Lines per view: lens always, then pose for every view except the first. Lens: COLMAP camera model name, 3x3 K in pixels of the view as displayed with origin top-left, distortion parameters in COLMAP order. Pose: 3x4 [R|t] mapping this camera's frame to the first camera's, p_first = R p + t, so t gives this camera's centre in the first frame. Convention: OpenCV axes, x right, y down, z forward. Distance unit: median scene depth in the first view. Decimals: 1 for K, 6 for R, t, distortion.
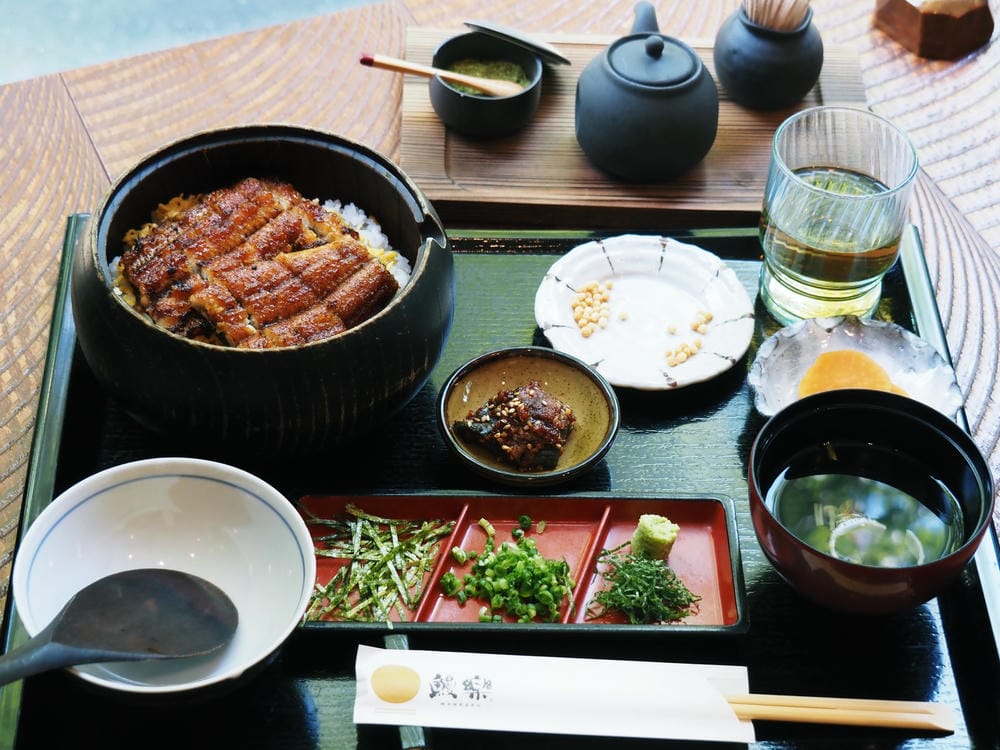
lens RADIAL K [[2109.6, 0, 500.2], [0, 2109.6, 375.0], [0, 0, 1]] dist [0.061153, 0.000000]
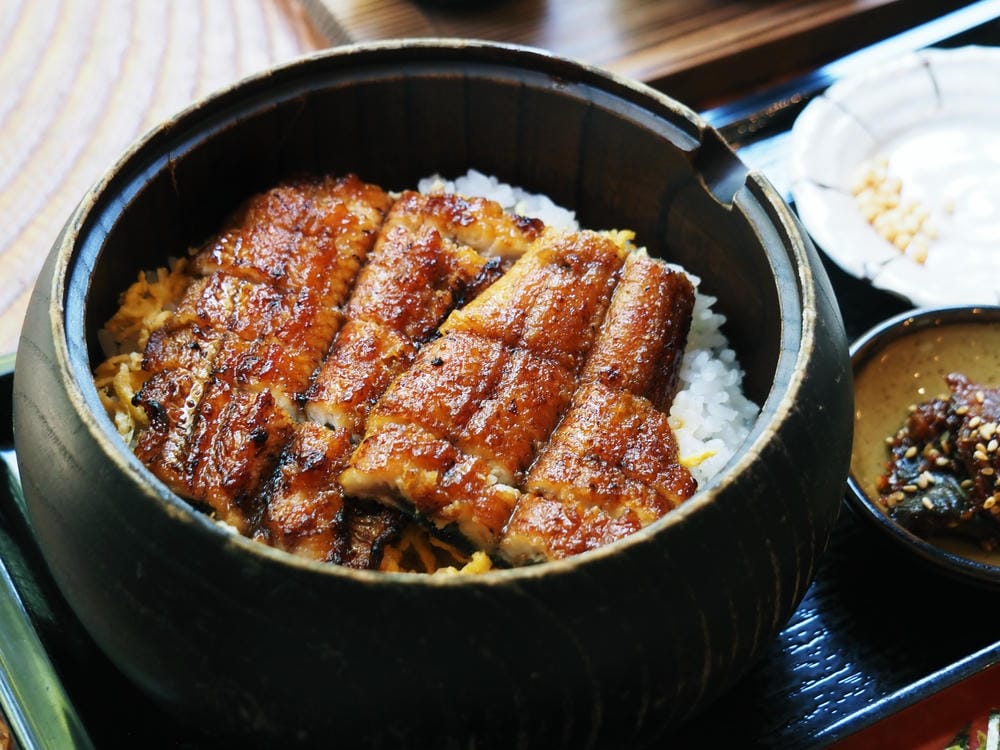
lens RADIAL K [[2109.6, 0, 499.6], [0, 2109.6, 374.9], [0, 0, 1]] dist [0.061153, 0.000000]
pose [[0.889977, -0.361628, 0.277789, -0.228316], [0.350106, 0.932194, 0.091872, -0.084115], [-0.292176, 0.015491, 0.956239, 0.561653]]
